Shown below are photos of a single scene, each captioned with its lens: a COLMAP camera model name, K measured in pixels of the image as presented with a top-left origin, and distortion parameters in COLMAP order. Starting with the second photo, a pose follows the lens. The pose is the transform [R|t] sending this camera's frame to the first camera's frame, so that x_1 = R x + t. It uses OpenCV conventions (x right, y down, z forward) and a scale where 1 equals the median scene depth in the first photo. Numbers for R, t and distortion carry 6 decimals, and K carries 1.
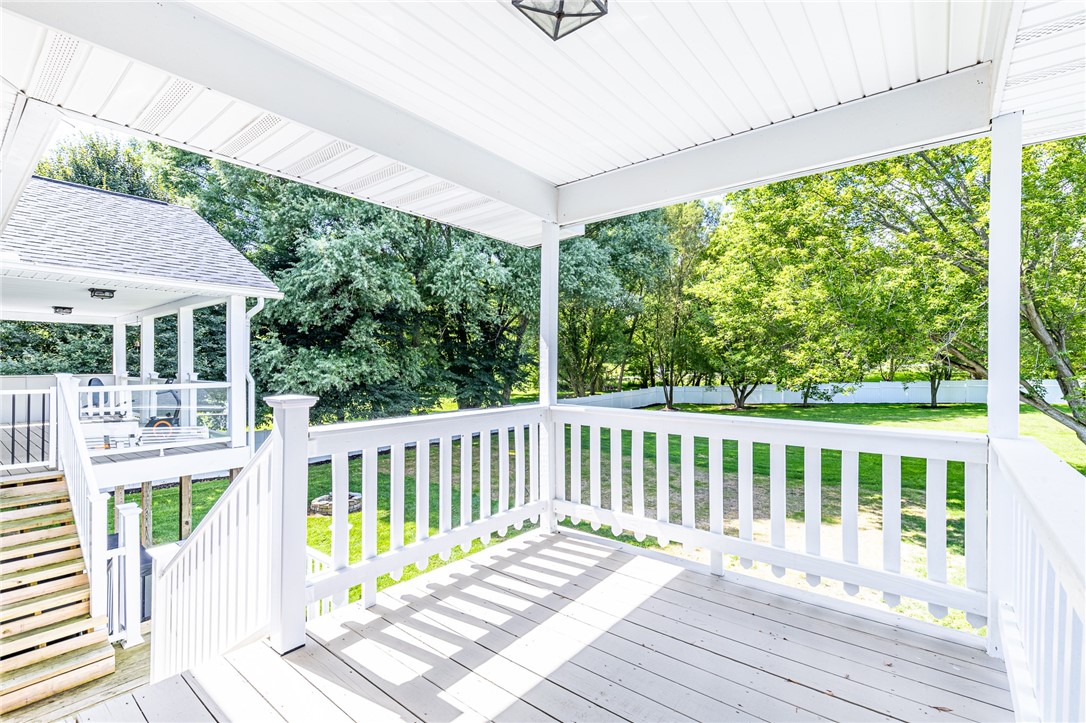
lens RADIAL K [[492.2, 0, 550.4], [0, 492.2, 356.4], [0, 0, 1]] dist [0.001325, 0.000058]
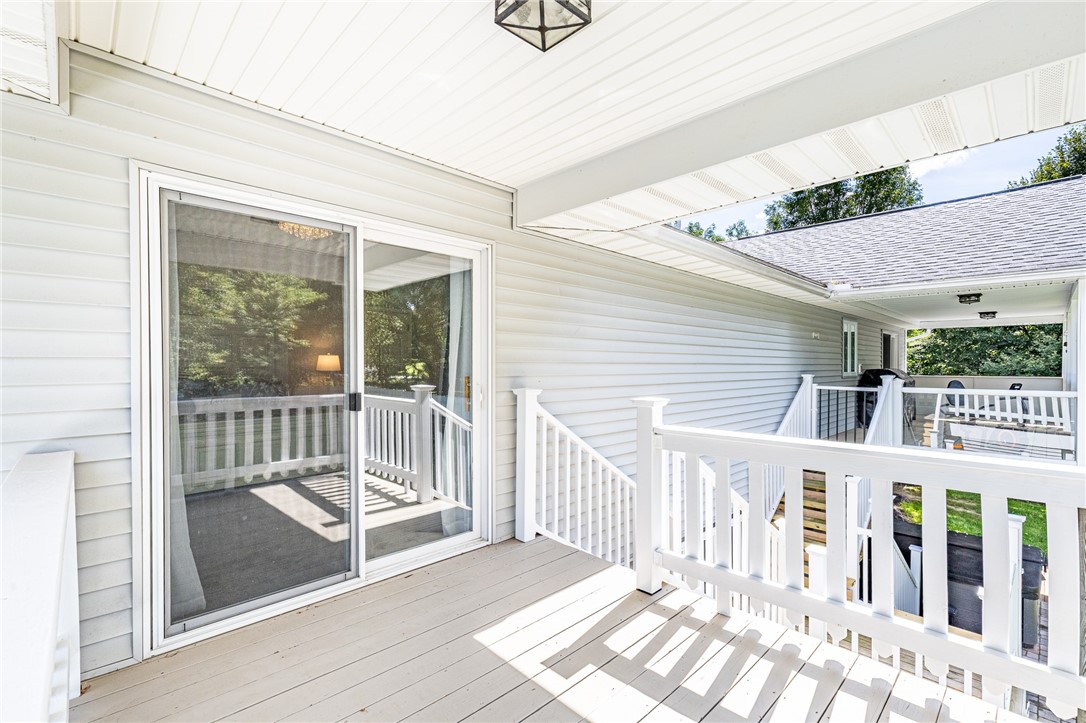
lens RADIAL K [[485.9, 0, 544.0], [0, 485.9, 365.6], [0, 0, 1]] dist [0.001194, -0.000122]
pose [[-0.123822, 0.006935, -0.992280, 0.619233], [0.006033, 0.999962, 0.006236, 0.003284], [0.992286, -0.005214, -0.123859, 0.744182]]
